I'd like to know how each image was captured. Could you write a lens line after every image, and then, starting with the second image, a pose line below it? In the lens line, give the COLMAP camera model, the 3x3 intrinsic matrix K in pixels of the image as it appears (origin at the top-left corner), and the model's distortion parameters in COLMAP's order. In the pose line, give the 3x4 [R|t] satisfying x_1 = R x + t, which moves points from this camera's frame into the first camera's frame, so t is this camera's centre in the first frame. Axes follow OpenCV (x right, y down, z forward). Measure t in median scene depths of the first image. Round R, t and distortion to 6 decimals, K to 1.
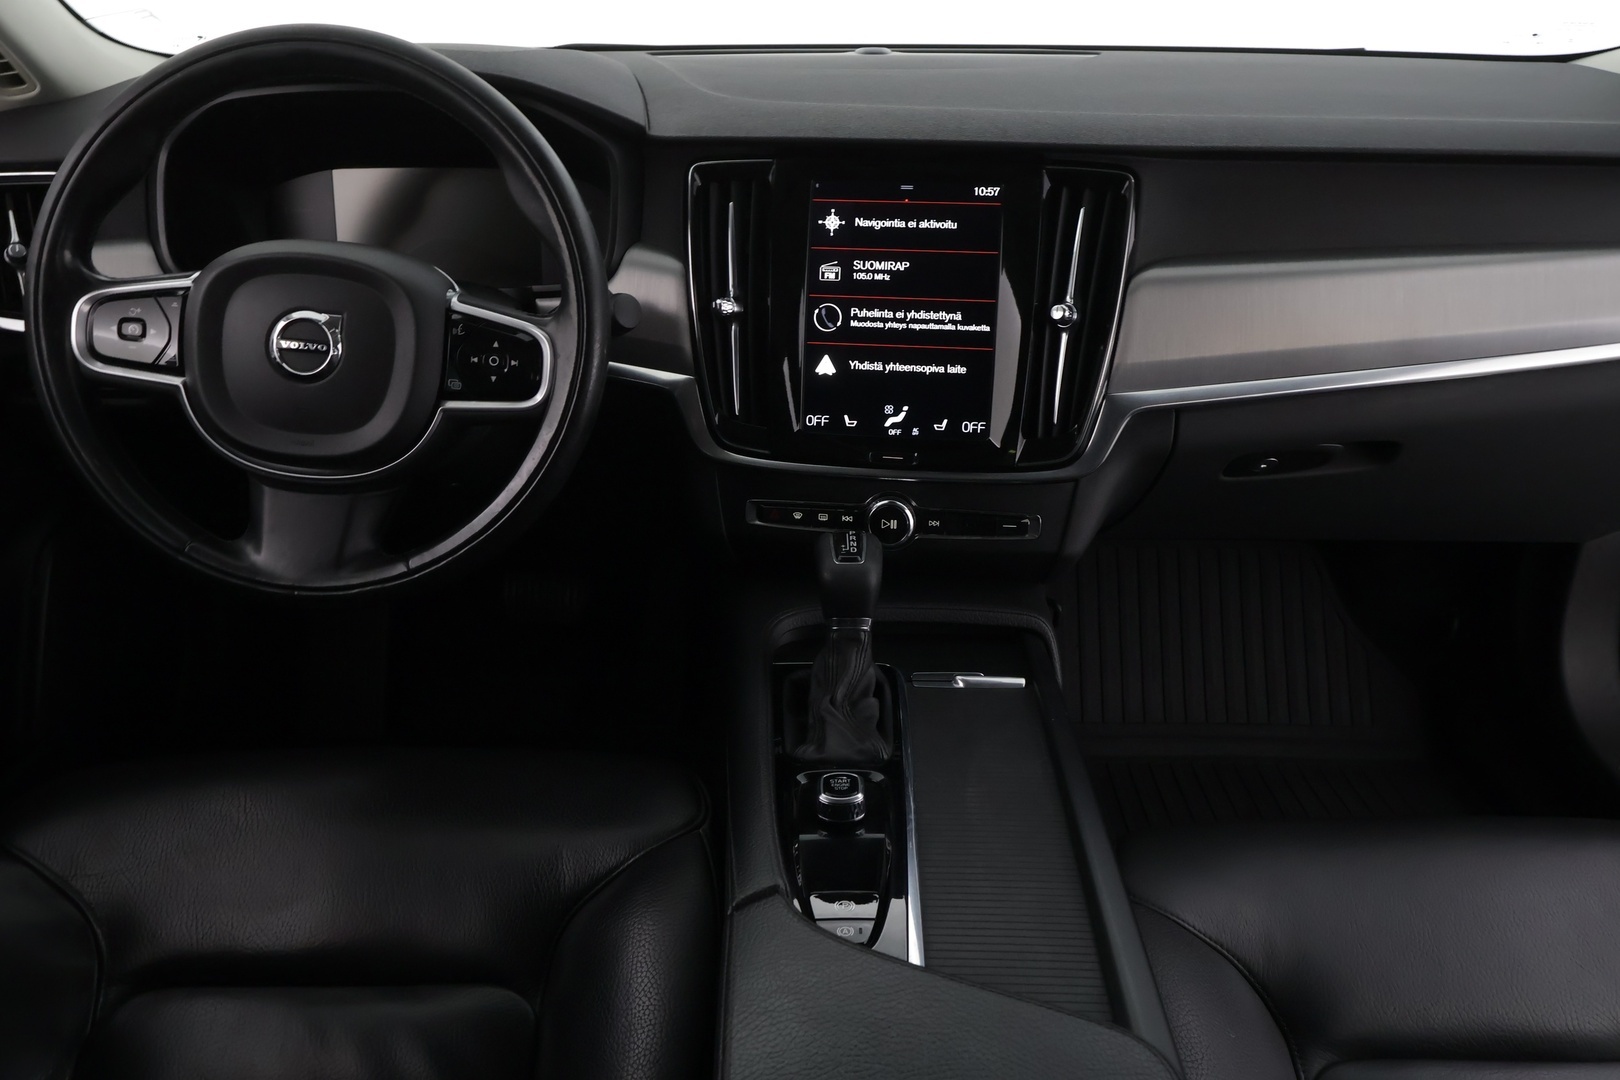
lens RADIAL K [[1276.3, 0, 810.0], [0, 1276.3, 540.0], [0, 0, 1]] dist [0.000040, 0.000467]
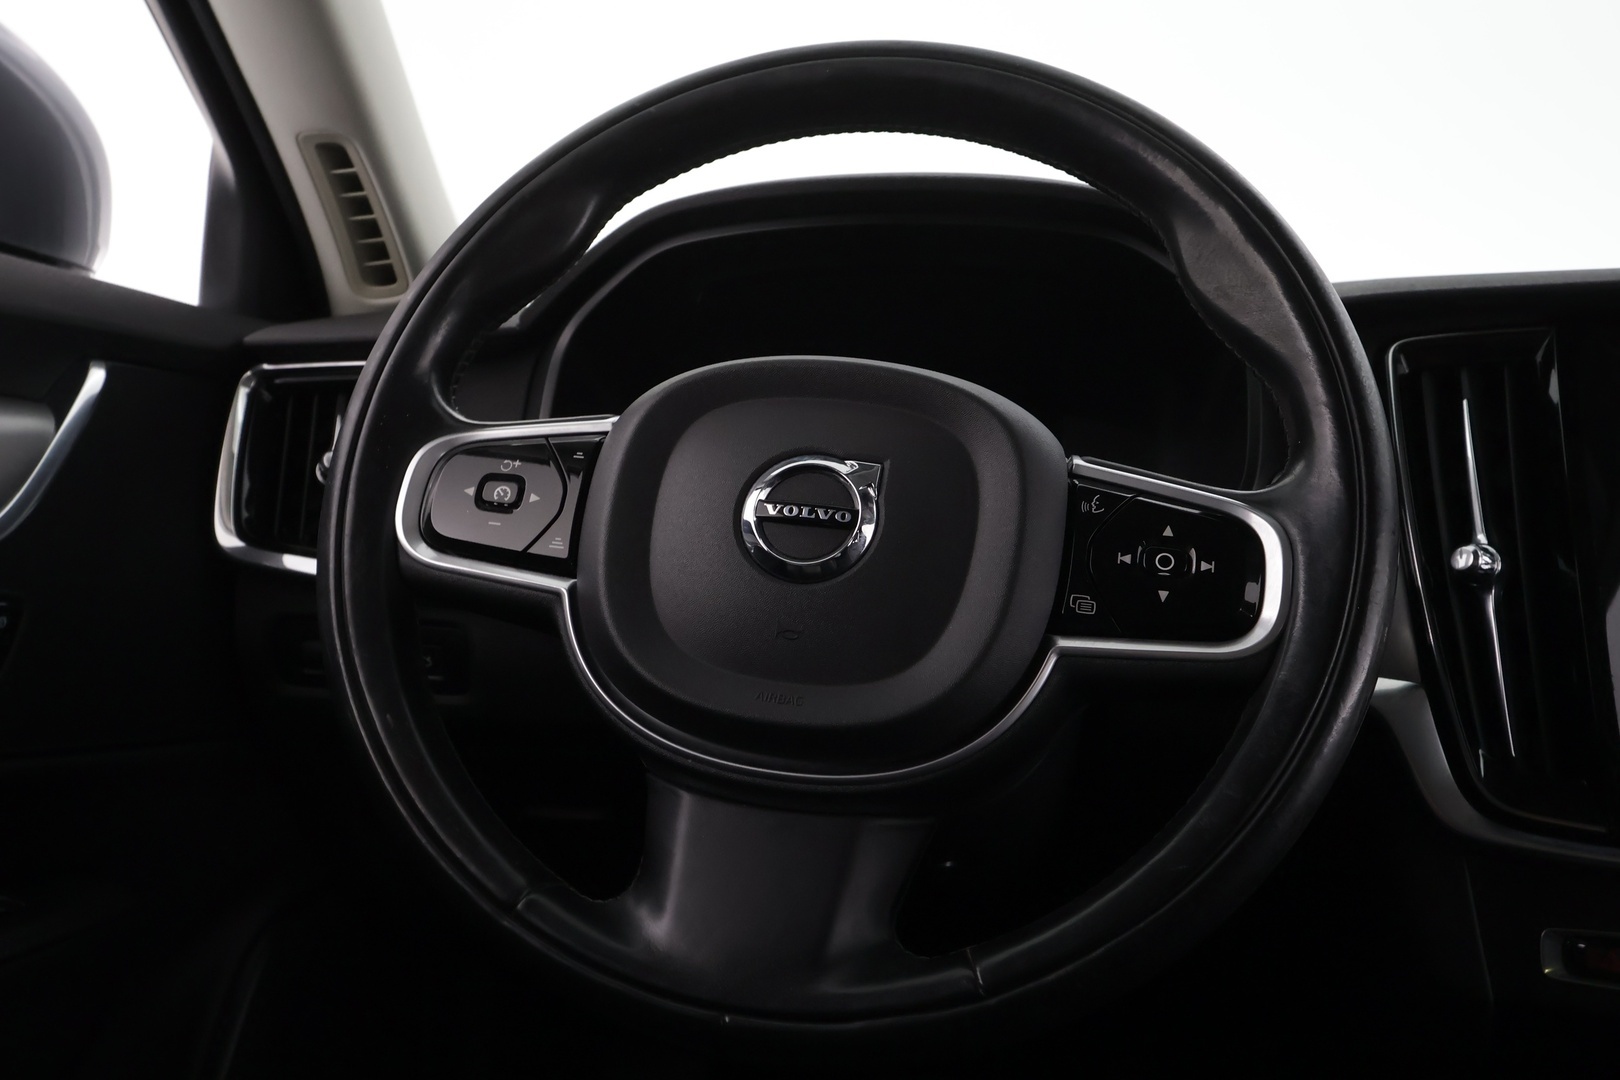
lens RADIAL K [[1276.3, 0, 810.0], [0, 1276.3, 540.0], [0, 0, 1]] dist [0.000040, 0.000467]
pose [[0.983983, 0.017324, -0.177417, -0.259234], [-0.087428, 0.914243, -0.395622, 0.055076], [0.155348, 0.404796, 0.901114, 0.457202]]
